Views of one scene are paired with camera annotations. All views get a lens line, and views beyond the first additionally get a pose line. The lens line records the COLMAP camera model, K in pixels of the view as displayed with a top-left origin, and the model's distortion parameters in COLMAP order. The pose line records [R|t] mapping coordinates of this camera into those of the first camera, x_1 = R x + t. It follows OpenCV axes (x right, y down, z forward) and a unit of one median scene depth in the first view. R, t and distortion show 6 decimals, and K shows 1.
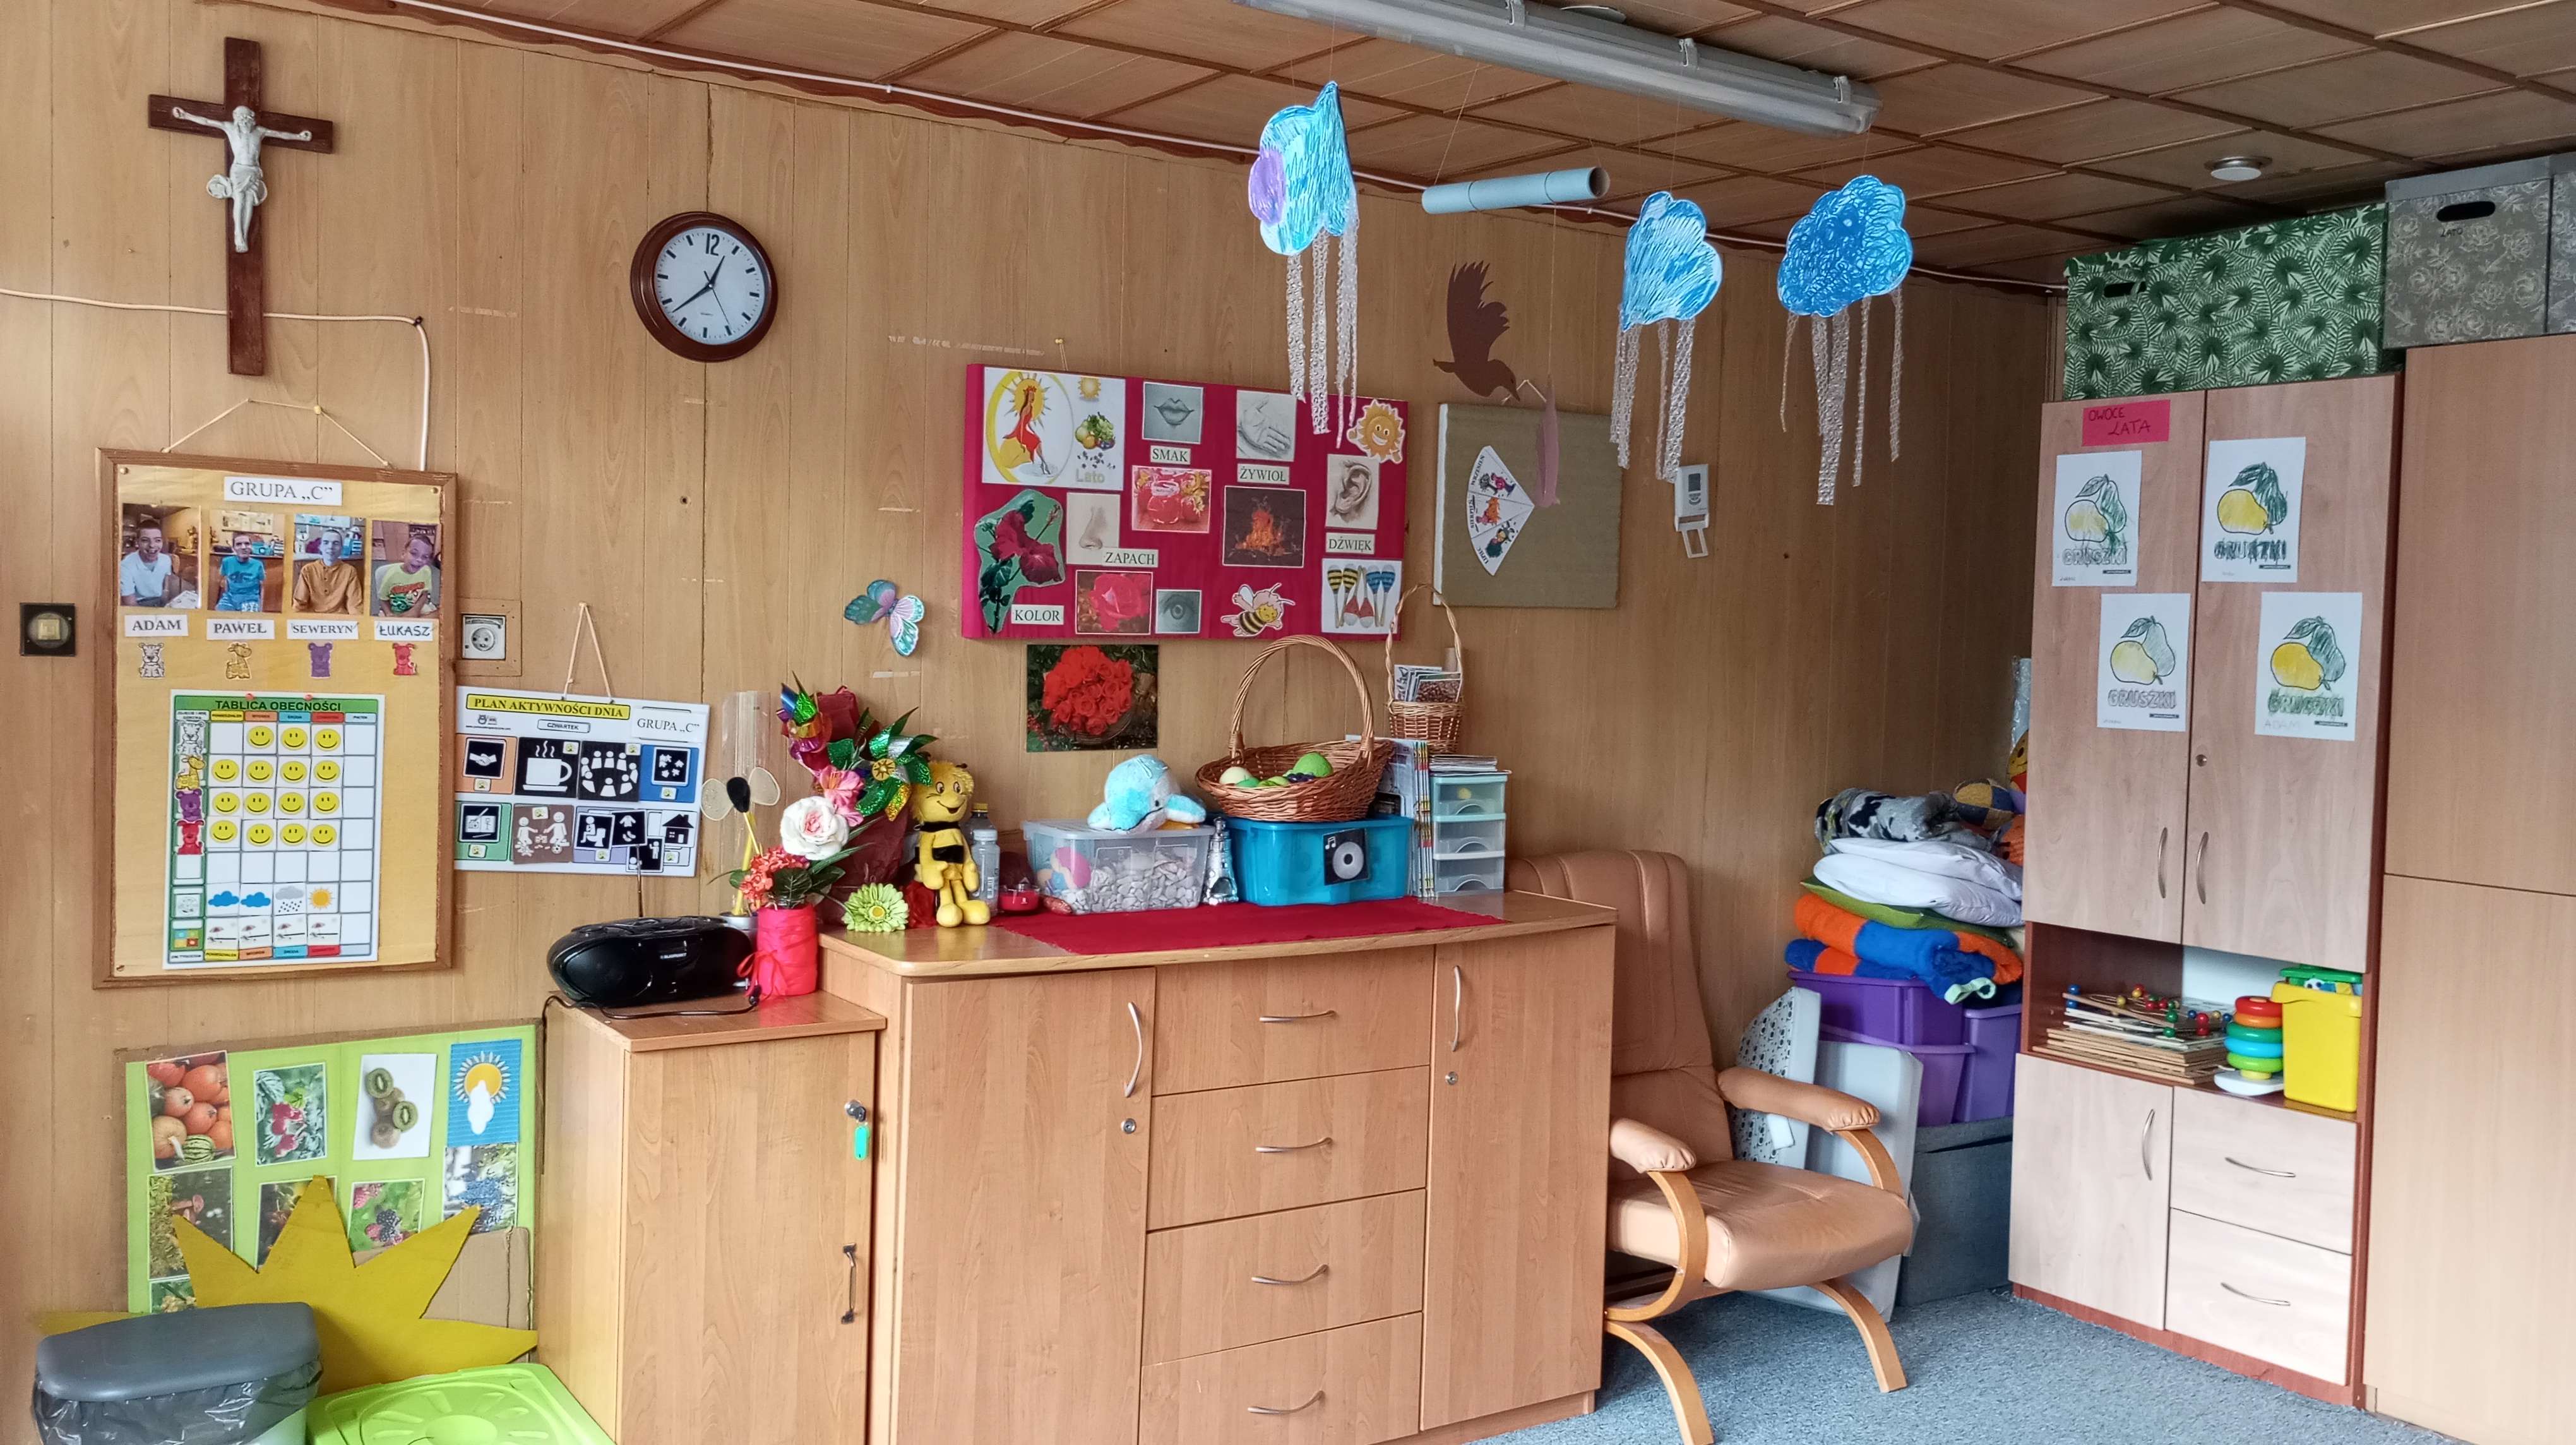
lens RADIAL K [[2122.5, 0, 1287.2], [0, 2122.5, 725.2], [0, 0, 1]] dist [0.085380, -0.105229]
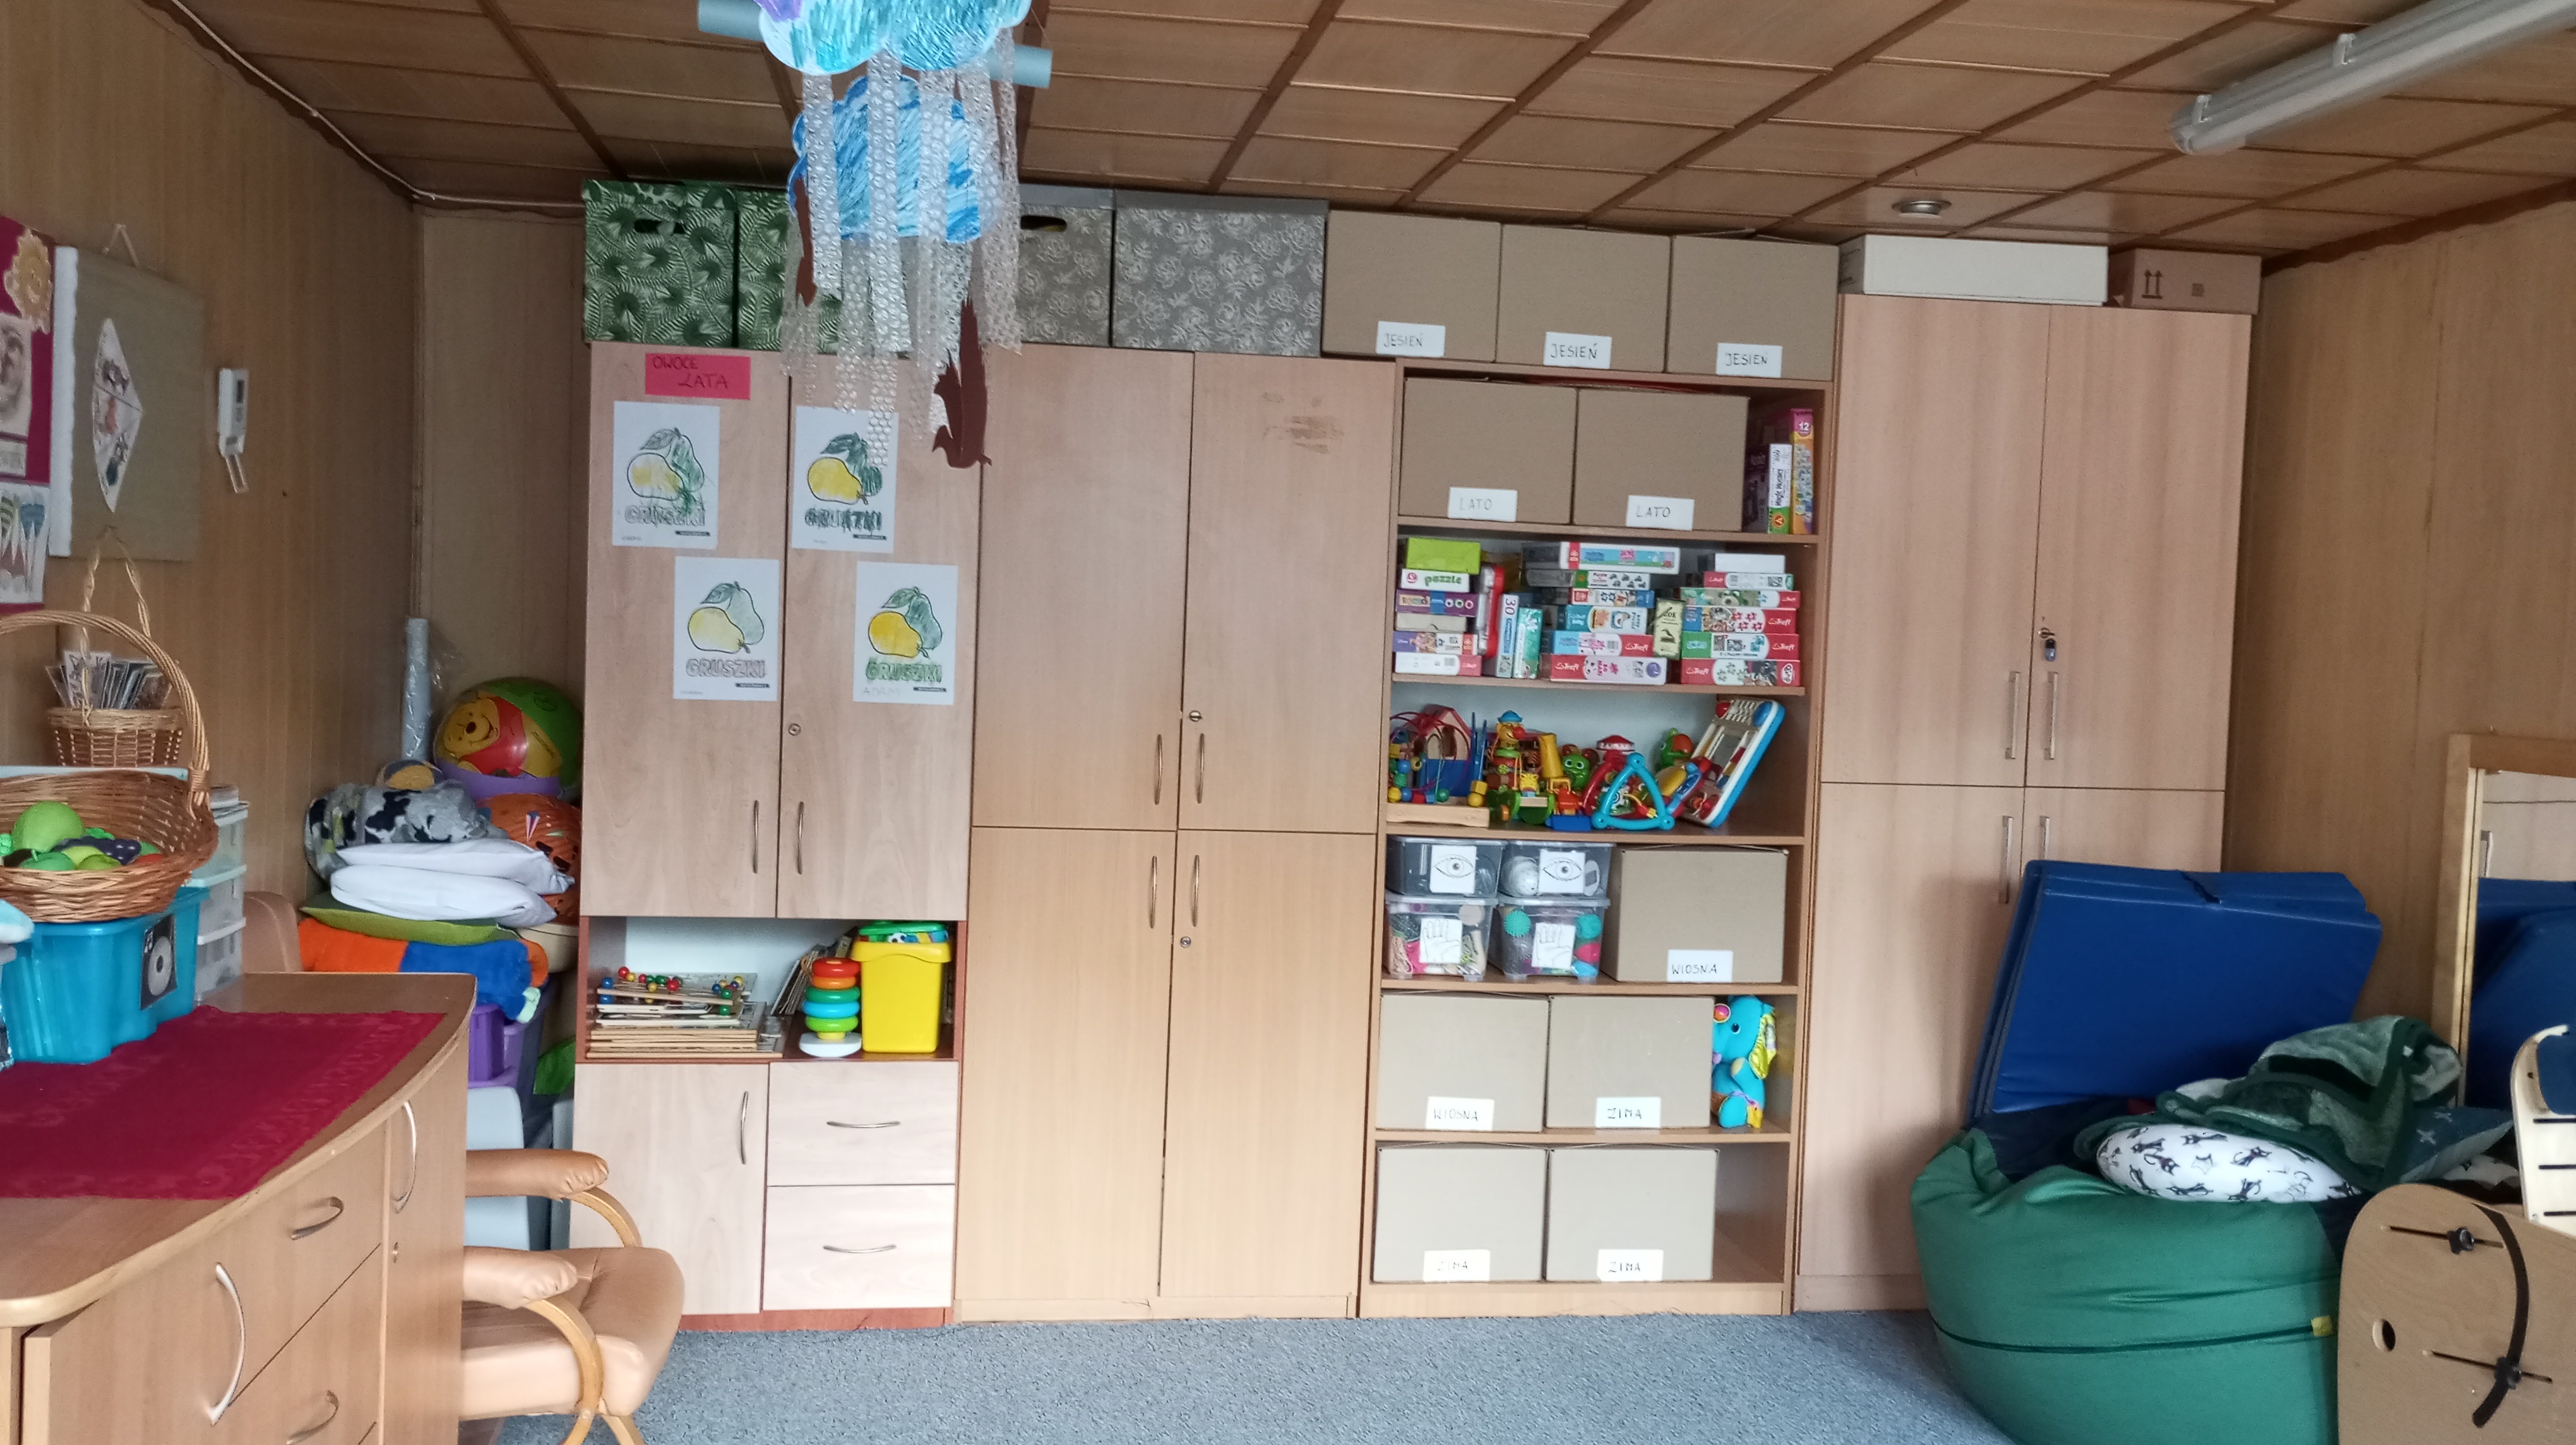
lens RADIAL K [[2122.5, 0, 1287.2], [0, 2122.5, 725.2], [0, 0, 1]] dist [0.085380, -0.105229]
pose [[0.435553, -0.053415, 0.898577, -0.356894], [0.019894, 0.998565, 0.049716, -0.029884], [-0.899943, -0.003777, 0.435991, 0.368821]]
